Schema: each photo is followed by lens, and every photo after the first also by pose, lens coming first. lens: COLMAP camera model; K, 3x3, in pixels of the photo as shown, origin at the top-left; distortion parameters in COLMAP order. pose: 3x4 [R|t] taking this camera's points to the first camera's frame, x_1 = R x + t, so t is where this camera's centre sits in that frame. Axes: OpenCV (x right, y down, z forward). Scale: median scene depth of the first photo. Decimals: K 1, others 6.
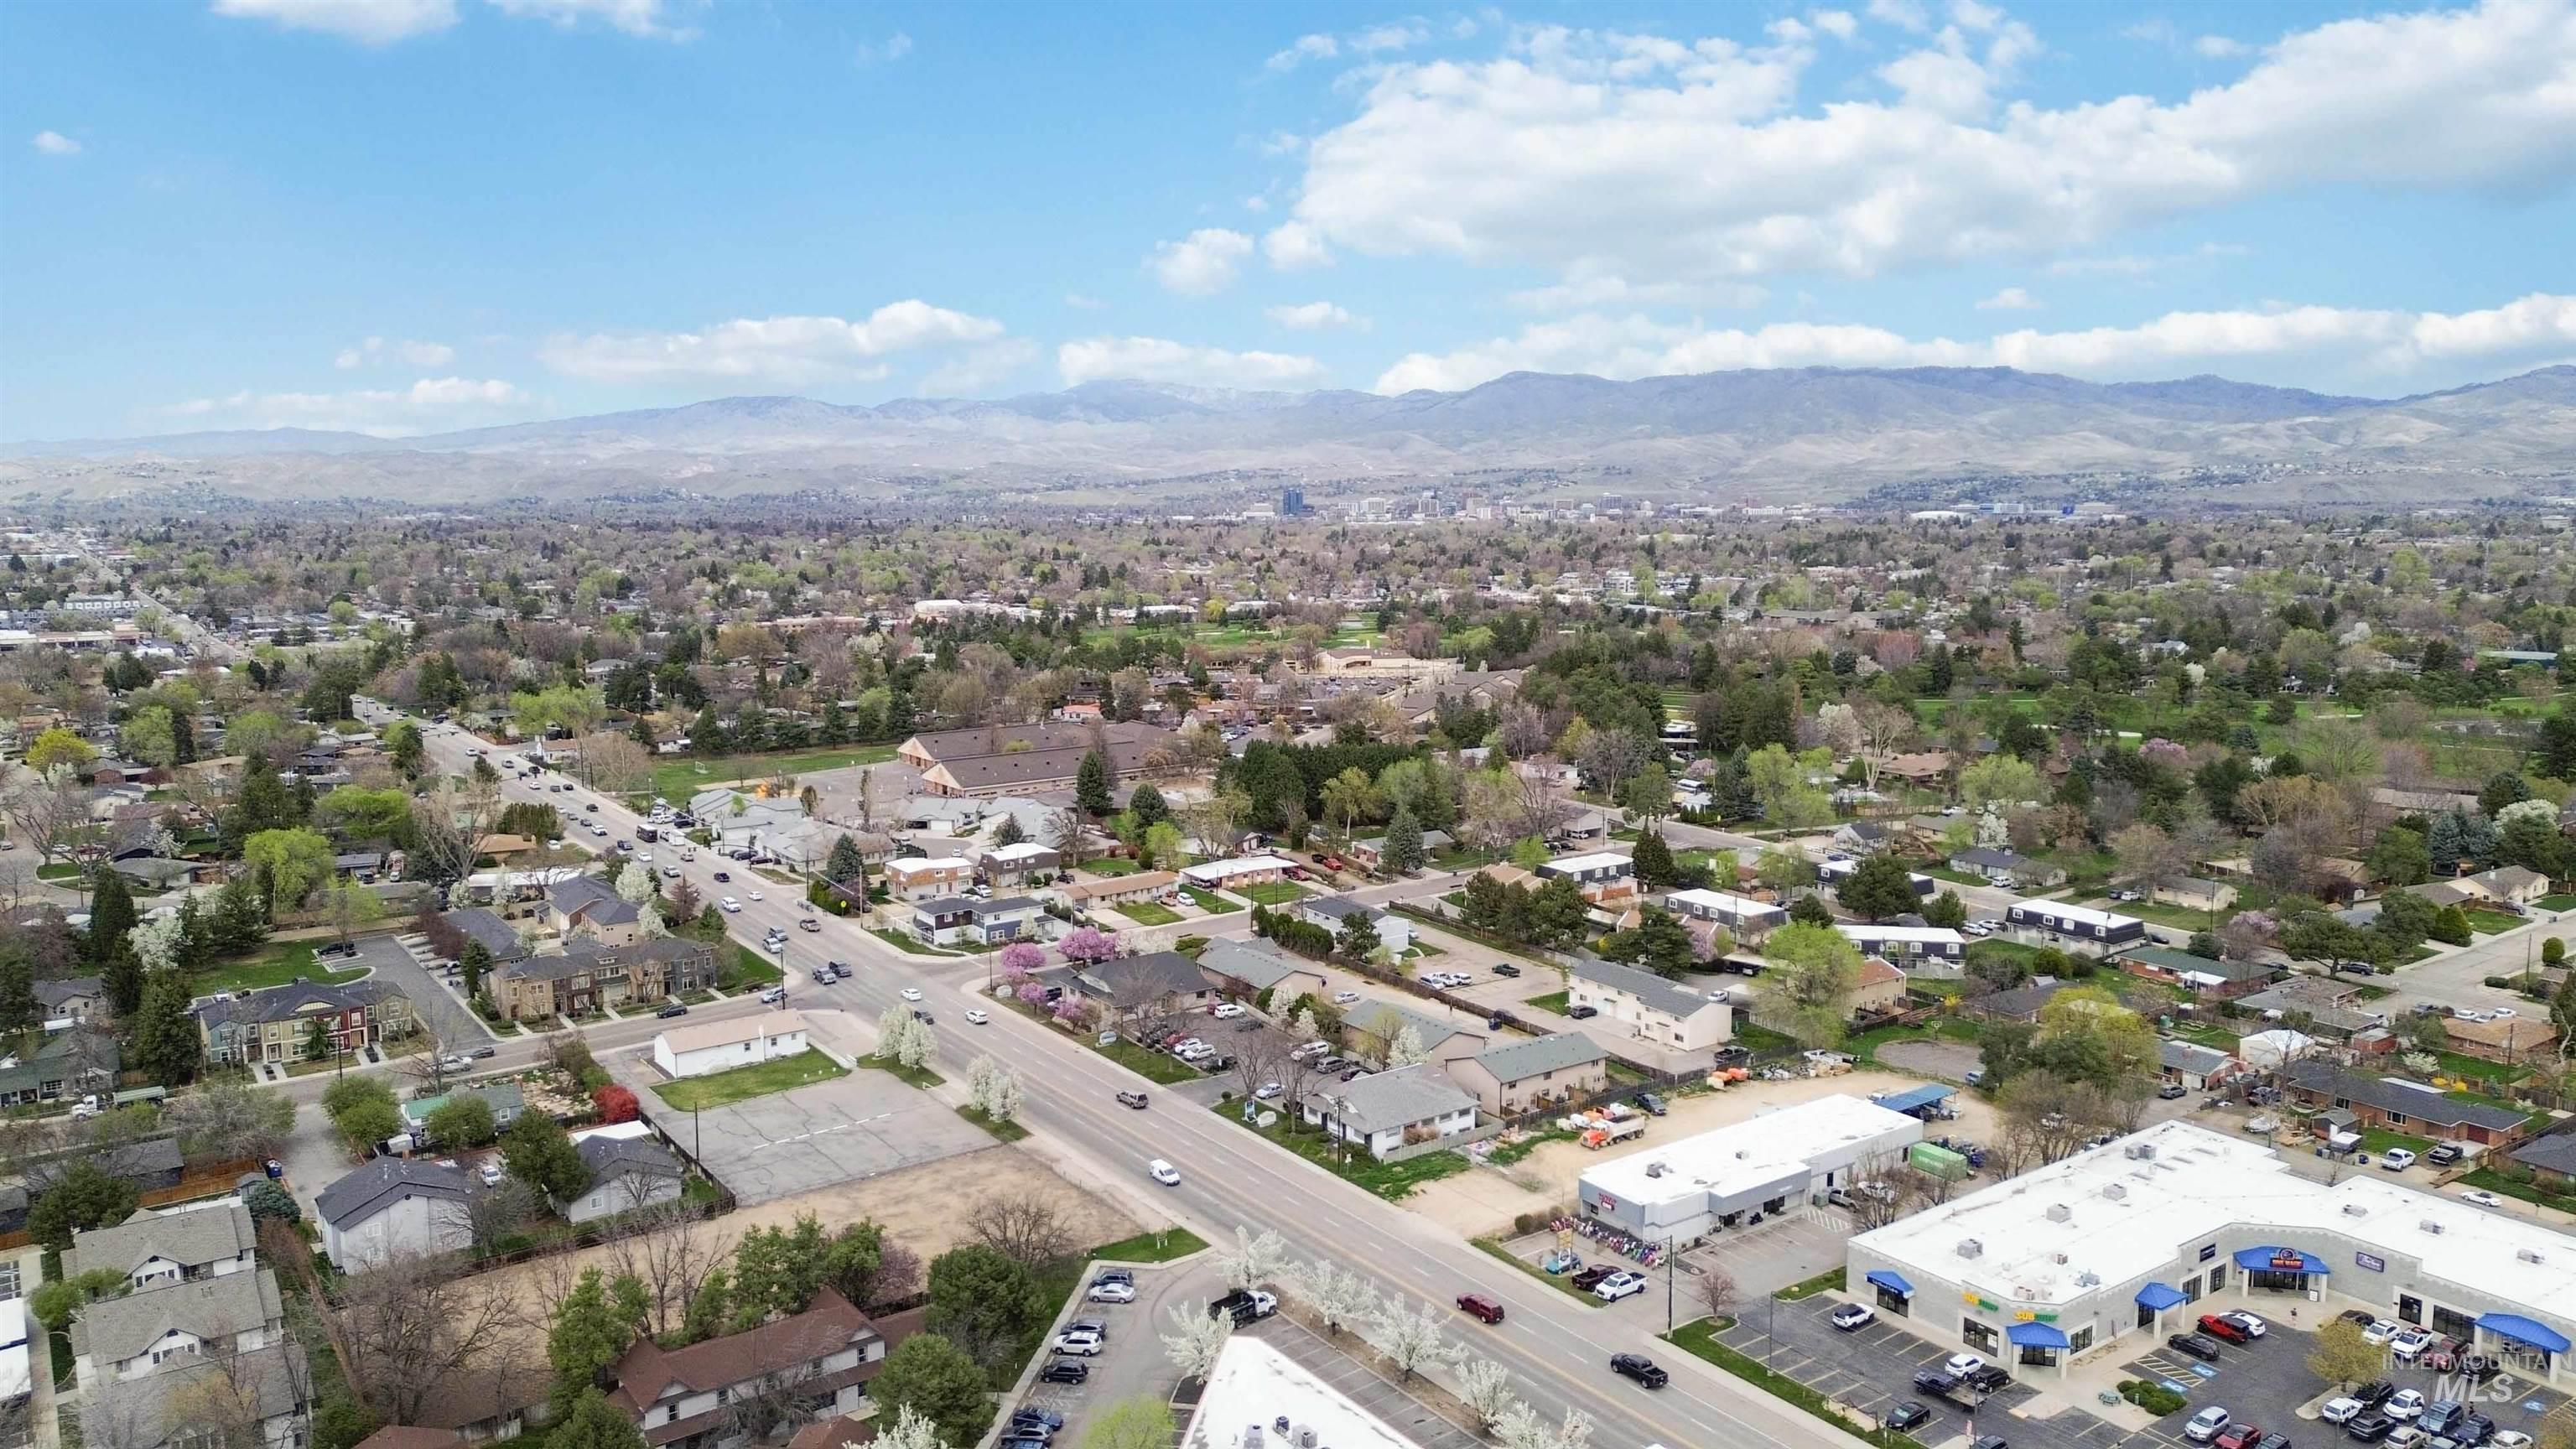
lens RADIAL K [[1789.8, 0, 1288.0], [0, 1789.8, 724.5], [0, 0, 1]] dist [0.091475, -0.094765]
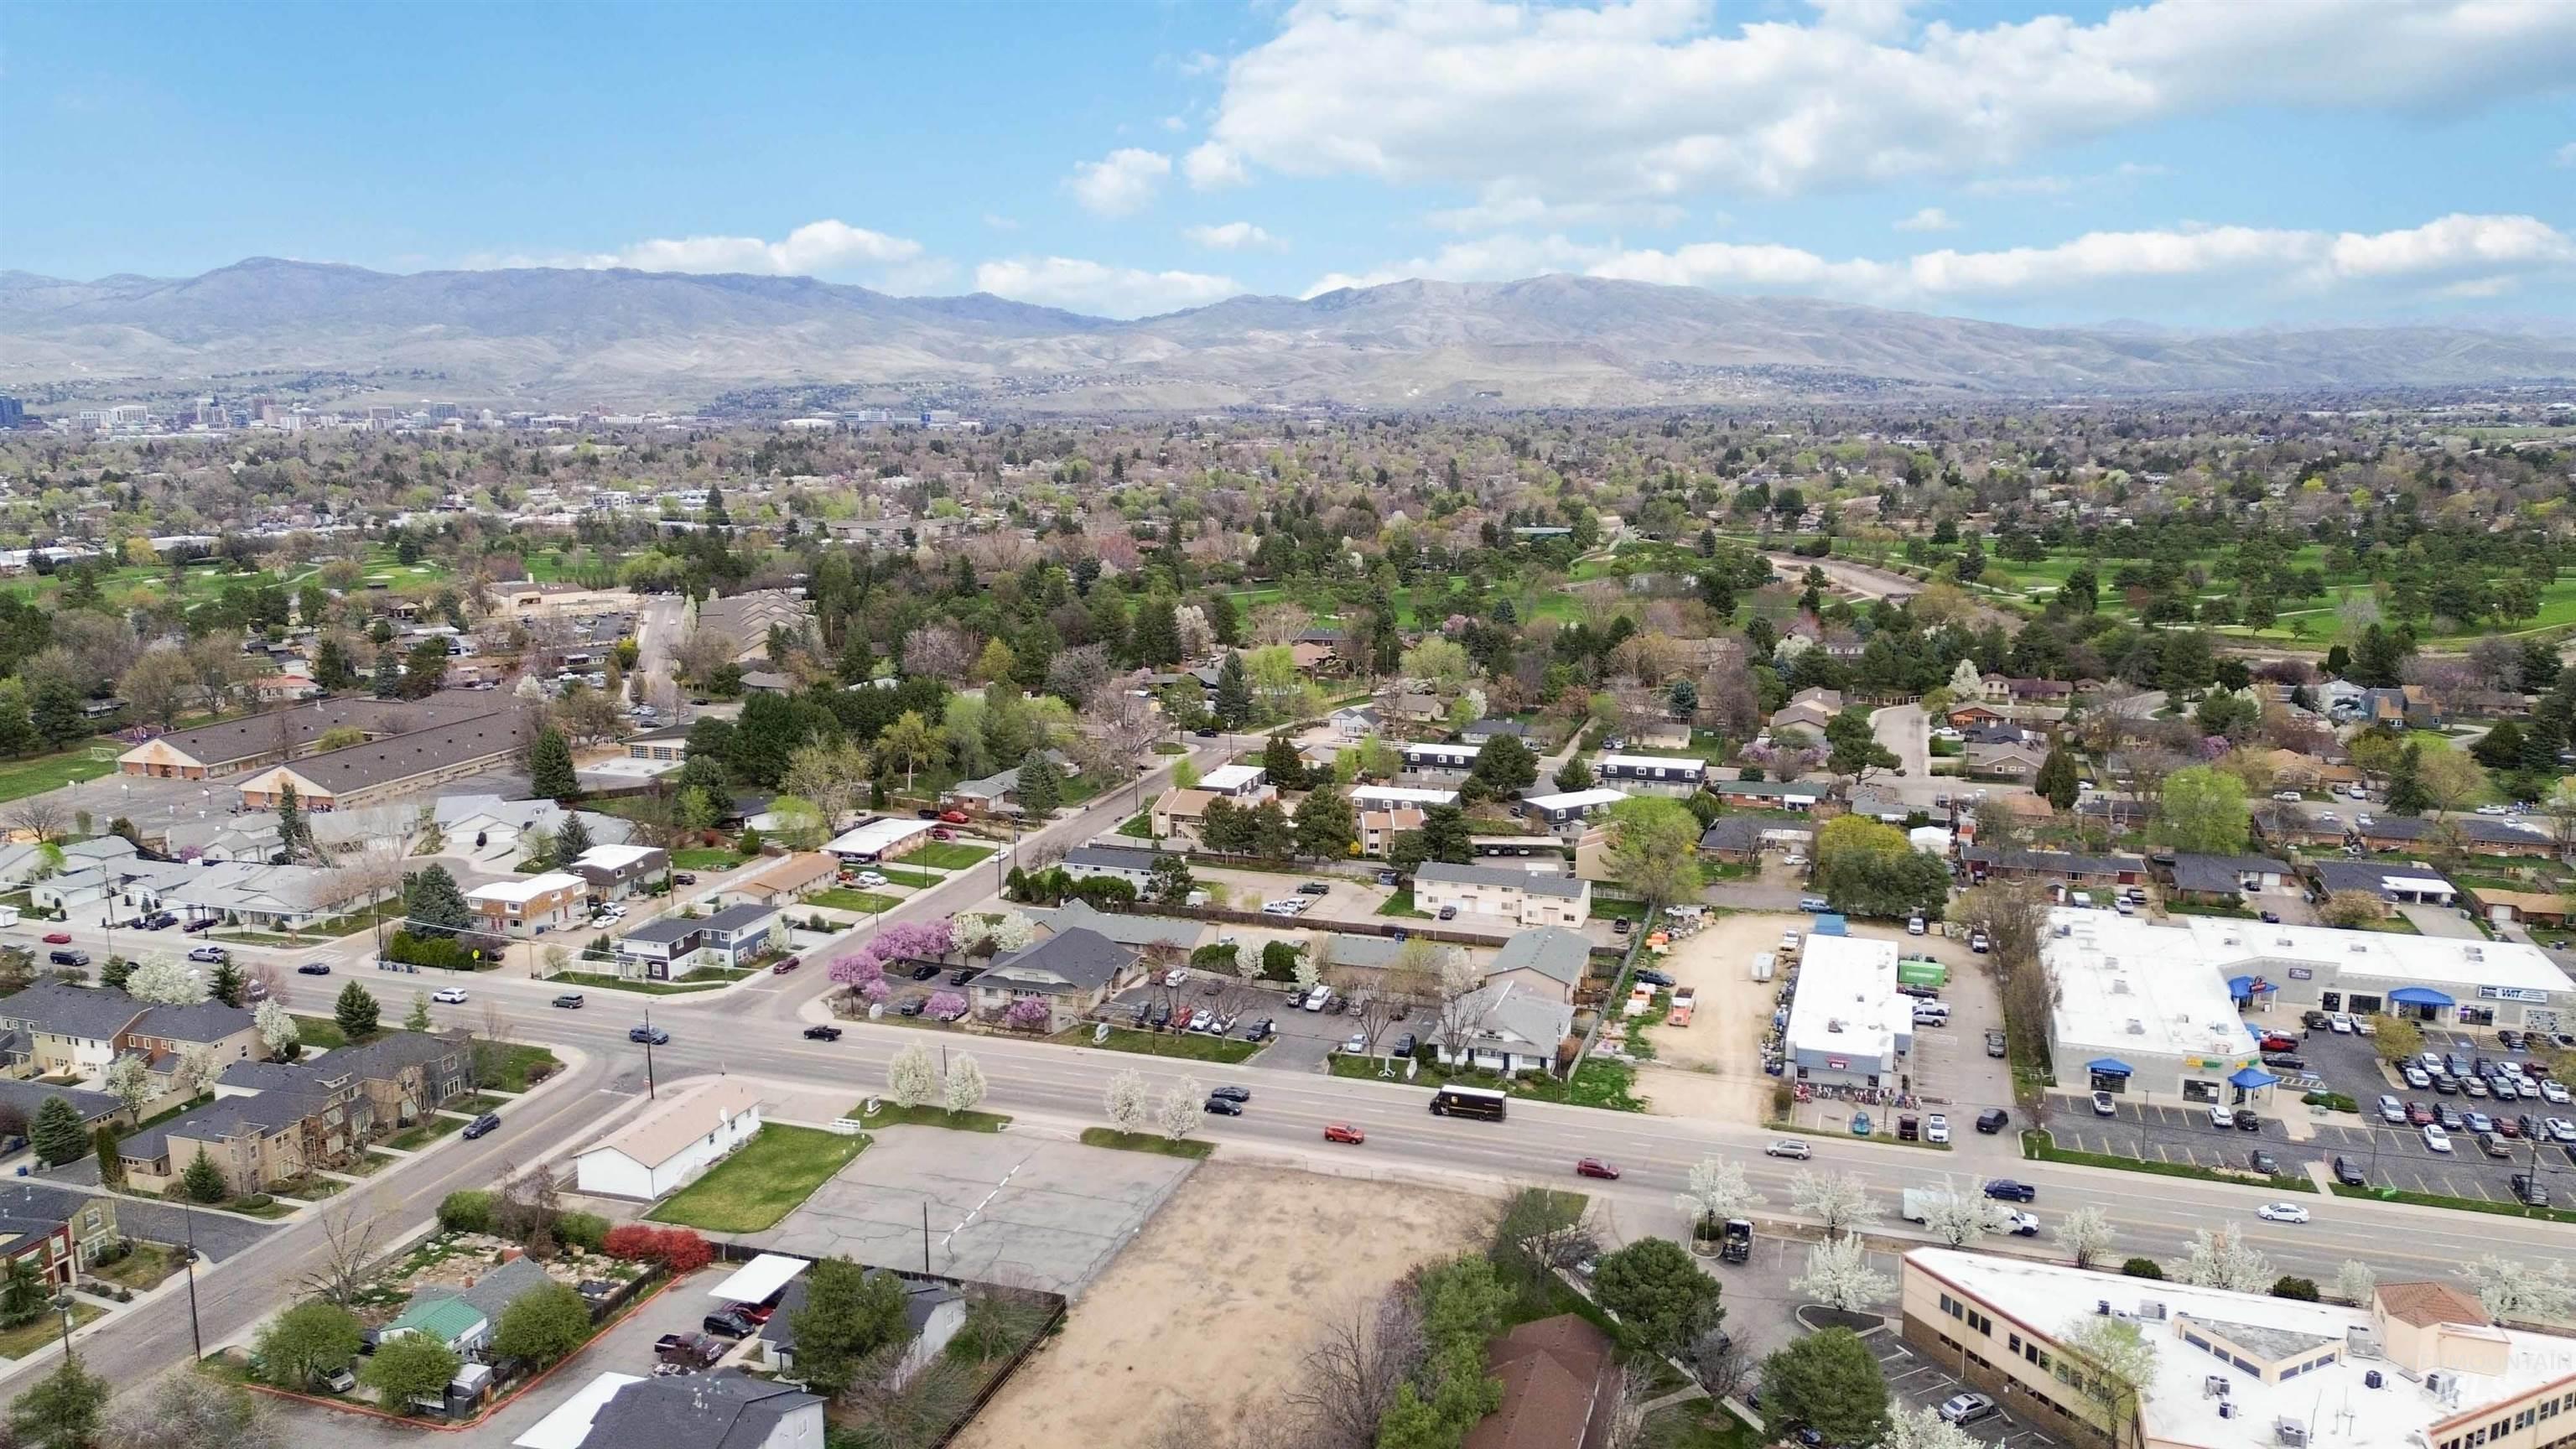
lens RADIAL K [[1789.8, 0, 1288.0], [0, 1789.8, 724.5], [0, 0, 1]] dist [0.091475, -0.094765]
pose [[0.811043, -0.110935, 0.574371, -0.489852], [0.082227, 0.993725, 0.075820, -0.032477], [-0.579178, -0.014265, 0.815076, 0.220620]]
